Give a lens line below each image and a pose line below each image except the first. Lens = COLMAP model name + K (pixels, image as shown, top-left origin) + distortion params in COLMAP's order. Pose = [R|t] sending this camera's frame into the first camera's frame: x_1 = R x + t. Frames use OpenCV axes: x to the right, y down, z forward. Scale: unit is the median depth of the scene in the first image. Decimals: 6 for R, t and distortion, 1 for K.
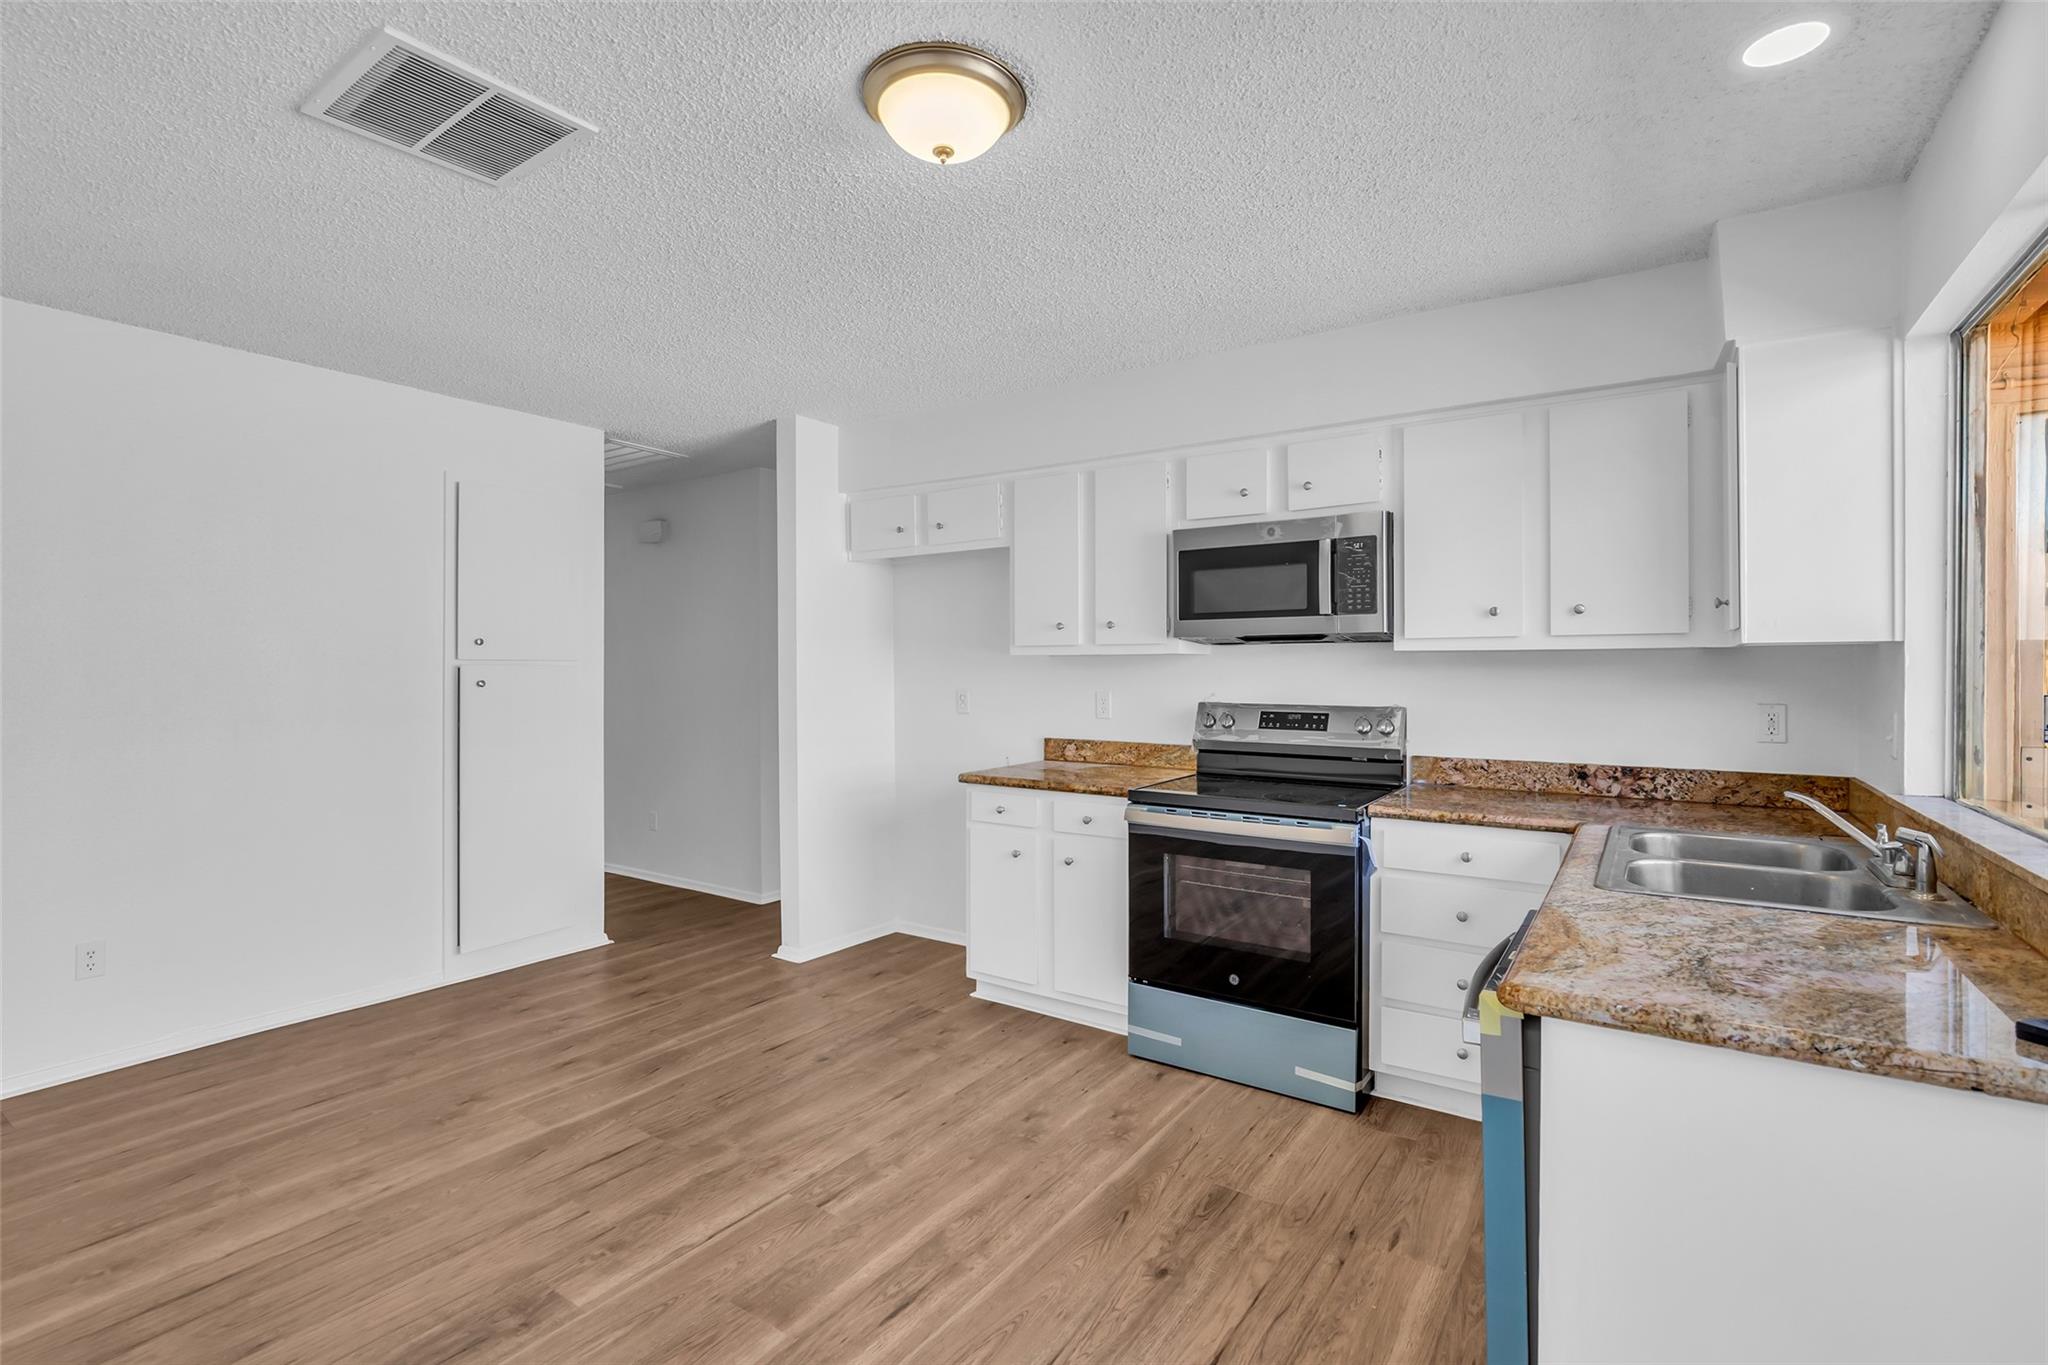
lens RADIAL K [[952.5, 0, 1016.3], [0, 952.5, 669.5], [0, 0, 1]] dist [-0.013352, 0.005248]
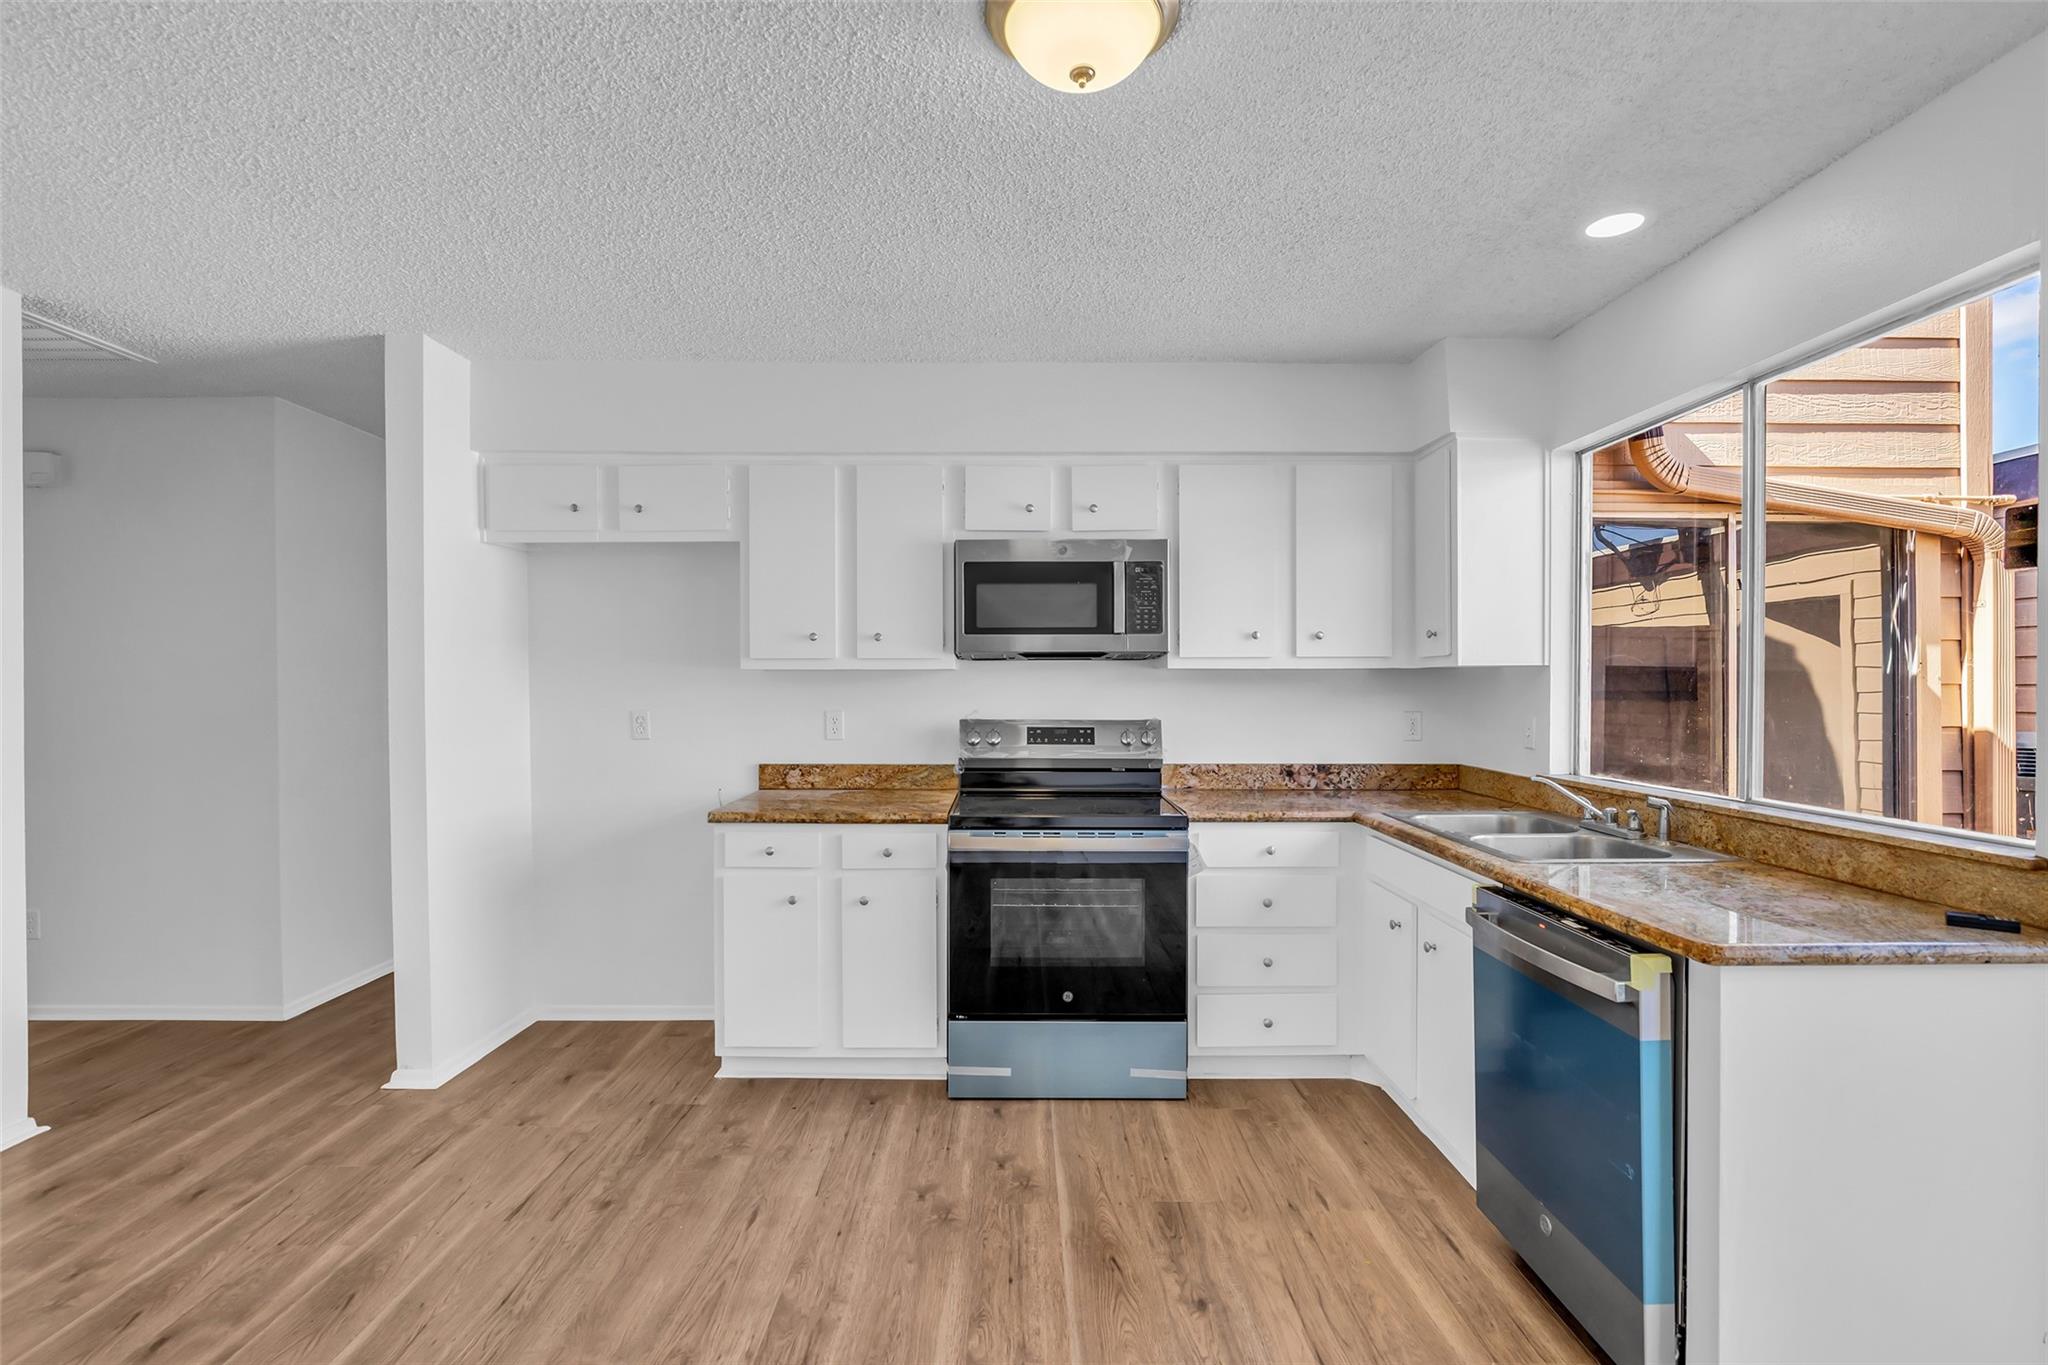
lens RADIAL K [[952.5, 0, 1021.5], [0, 952.5, 686.4], [0, 0, 1]] dist [-0.013352, 0.005248]
pose [[0.823369, -0.002461, 0.567501, -0.353770], [0.000425, 0.999993, 0.003720, -0.003155], [-0.567506, -0.002821, 0.823365, 0.193772]]
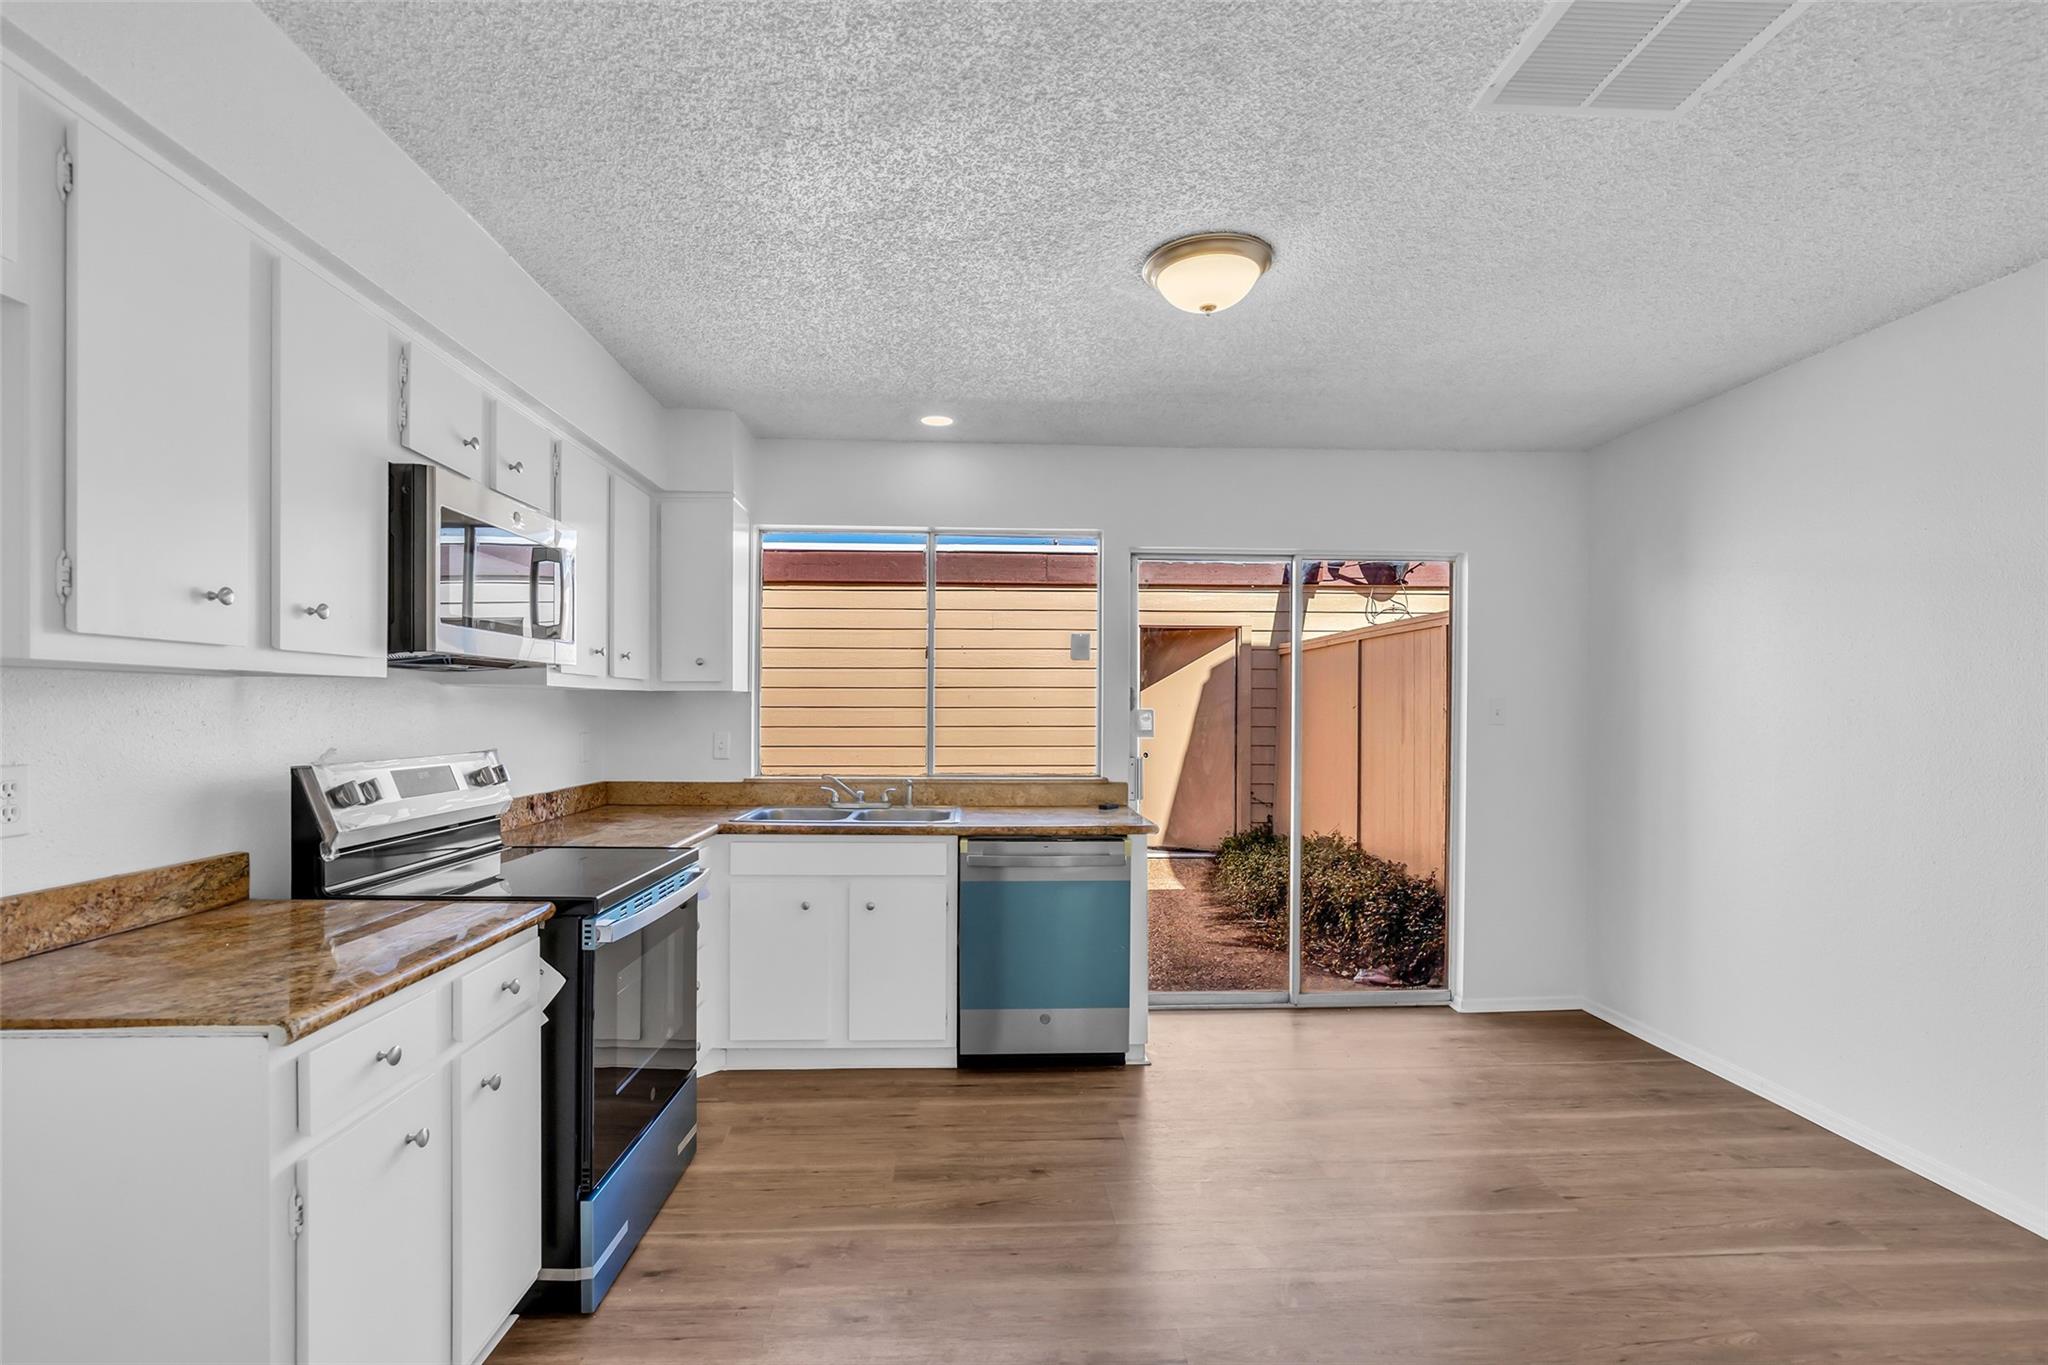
lens RADIAL K [[952.5, 0, 1016.8], [0, 952.5, 713.5], [0, 0, 1]] dist [-0.013352, 0.005248]
pose [[-0.600019, -0.007322, 0.799952, -0.558557], [-0.005766, 0.999972, 0.004827, -0.000530], [-0.799965, -0.001716, -0.600044, 1.159431]]
